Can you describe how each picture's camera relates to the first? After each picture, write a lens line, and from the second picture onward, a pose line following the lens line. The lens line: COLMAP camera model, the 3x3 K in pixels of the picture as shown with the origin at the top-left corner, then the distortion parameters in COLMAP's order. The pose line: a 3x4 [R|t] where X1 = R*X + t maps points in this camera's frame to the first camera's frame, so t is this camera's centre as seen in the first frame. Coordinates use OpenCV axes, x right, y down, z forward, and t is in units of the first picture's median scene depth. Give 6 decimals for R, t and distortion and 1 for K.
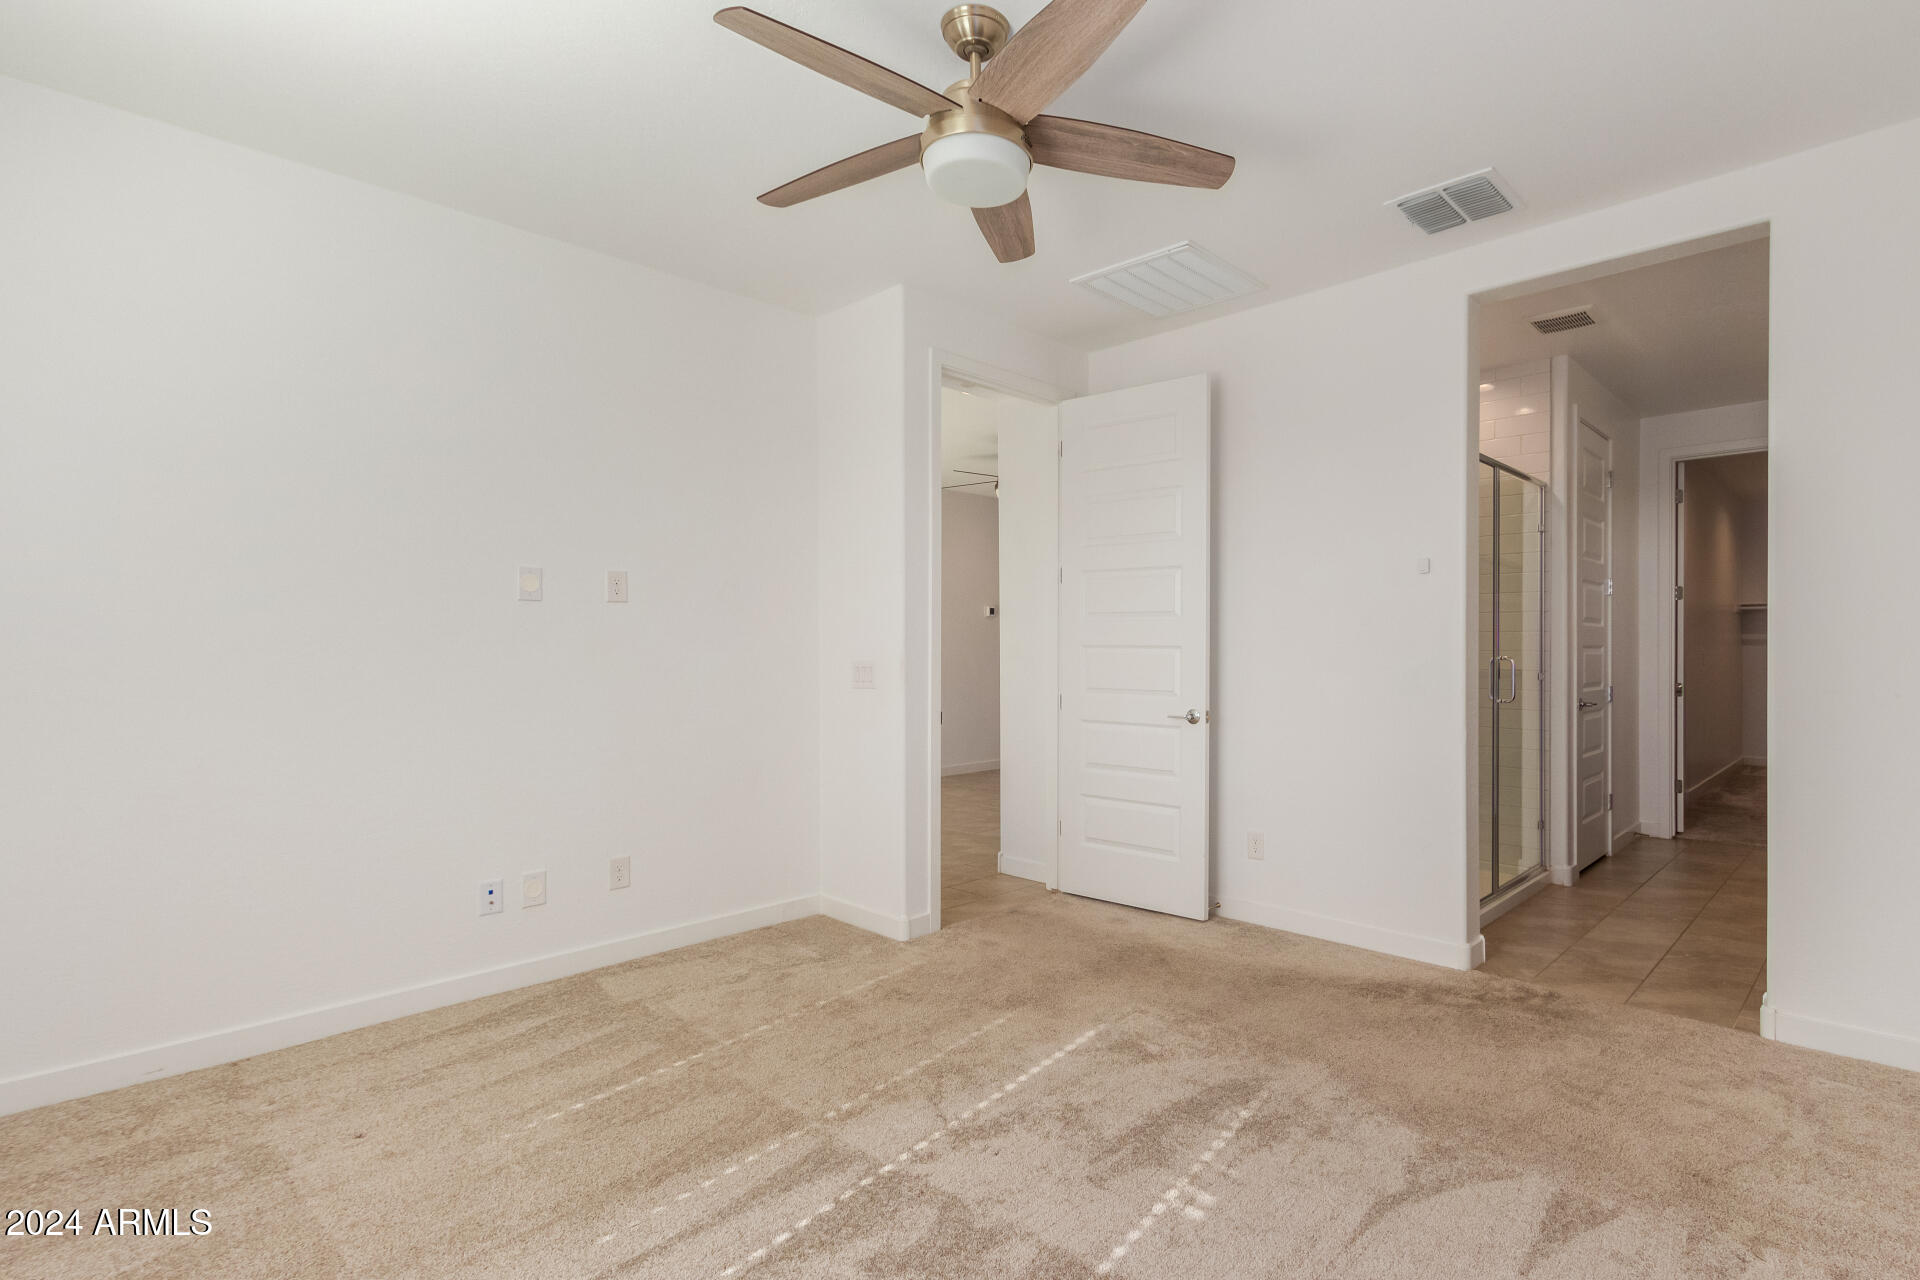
lens RADIAL K [[897.3, 0, 990.4], [0, 897.3, 654.7], [0, 0, 1]] dist [0.003001, -0.000093]
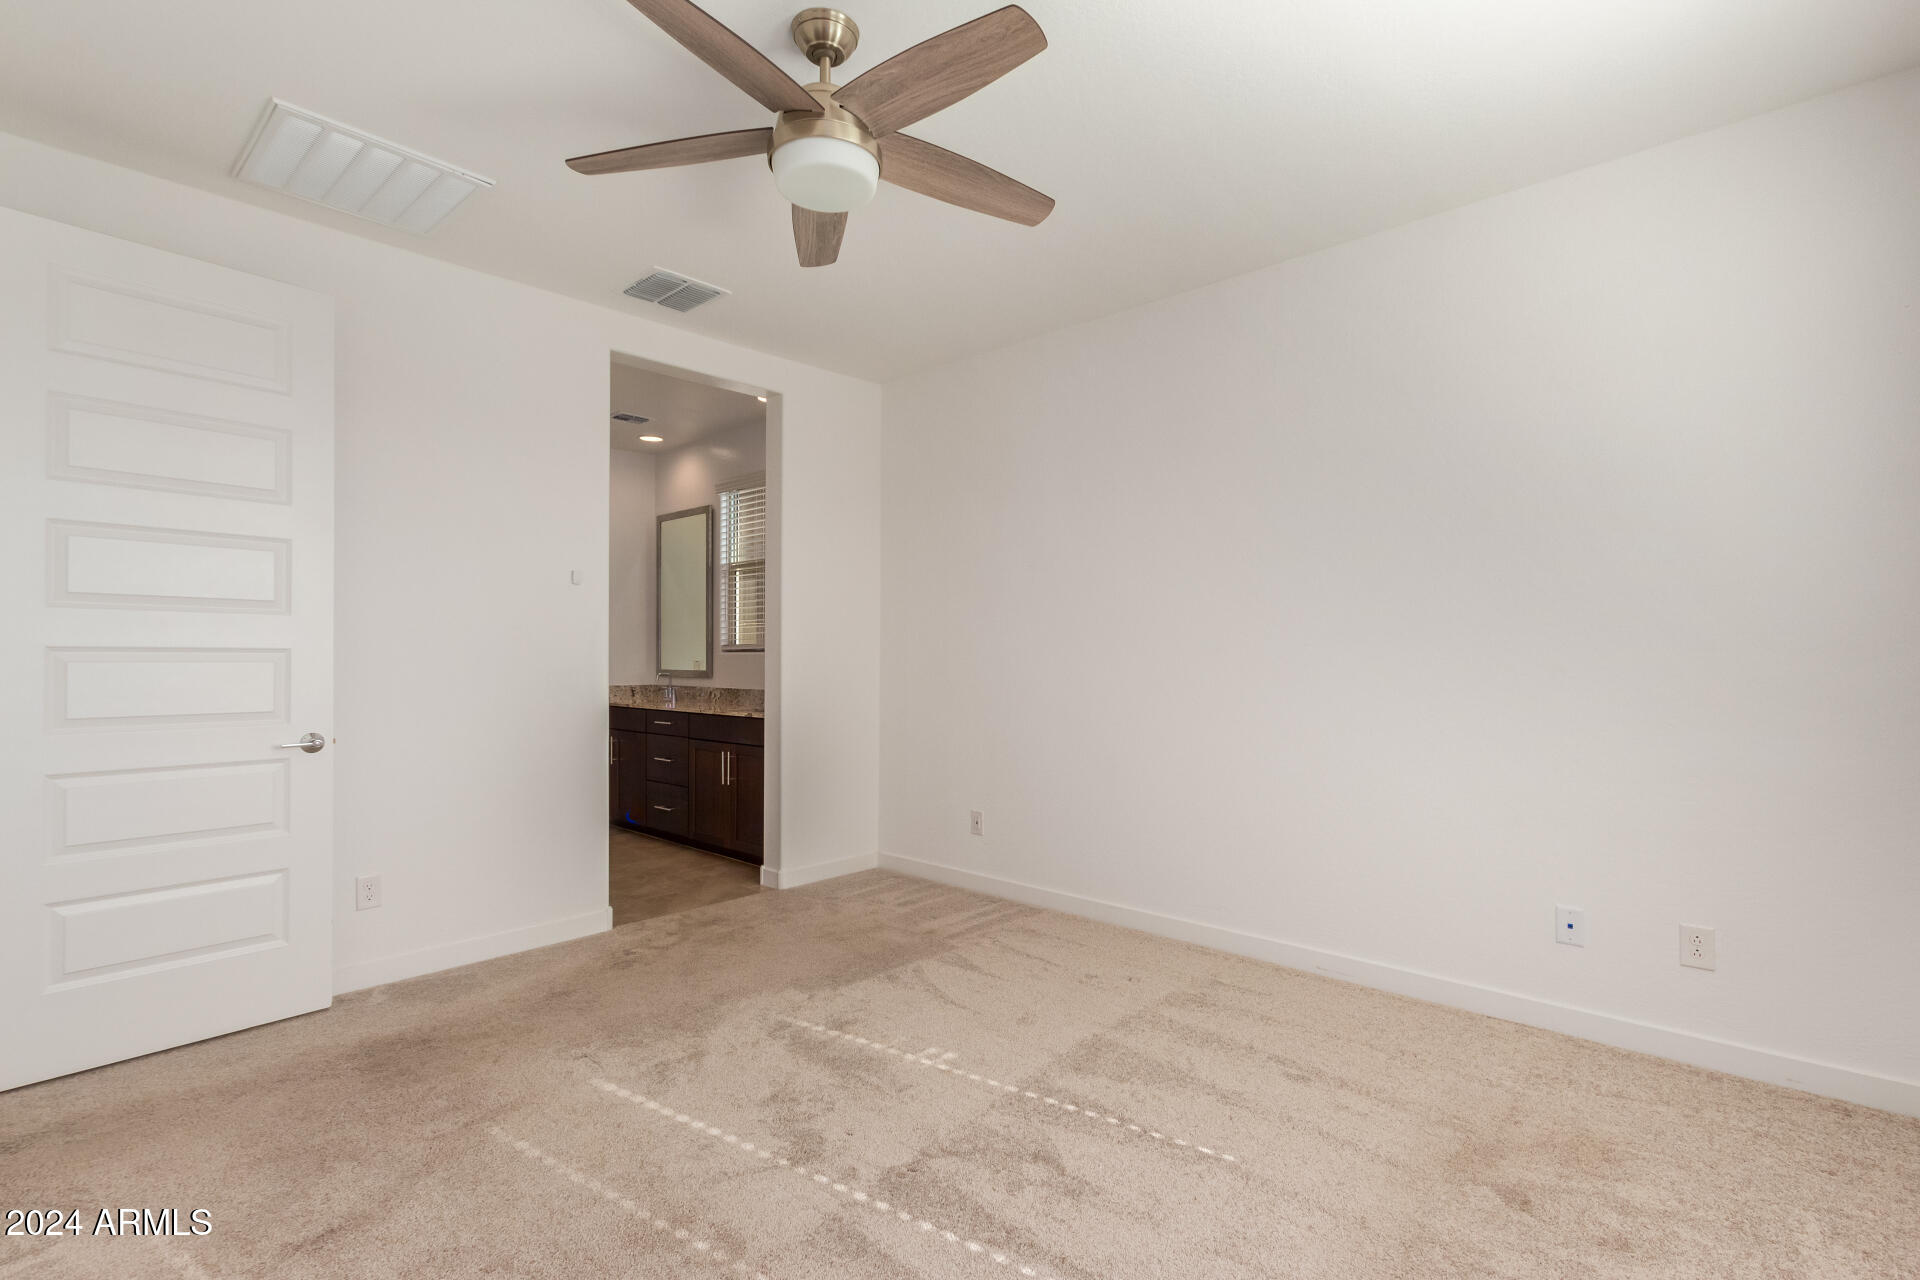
lens RADIAL K [[897.3, 0, 990.4], [0, 897.3, 654.7], [0, 0, 1]] dist [0.003001, -0.000093]
pose [[-0.025622, 0.003765, 0.999665, -0.753359], [0.009494, 0.999949, -0.003523, 0.004793], [-0.999627, 0.009400, -0.025657, 0.625631]]
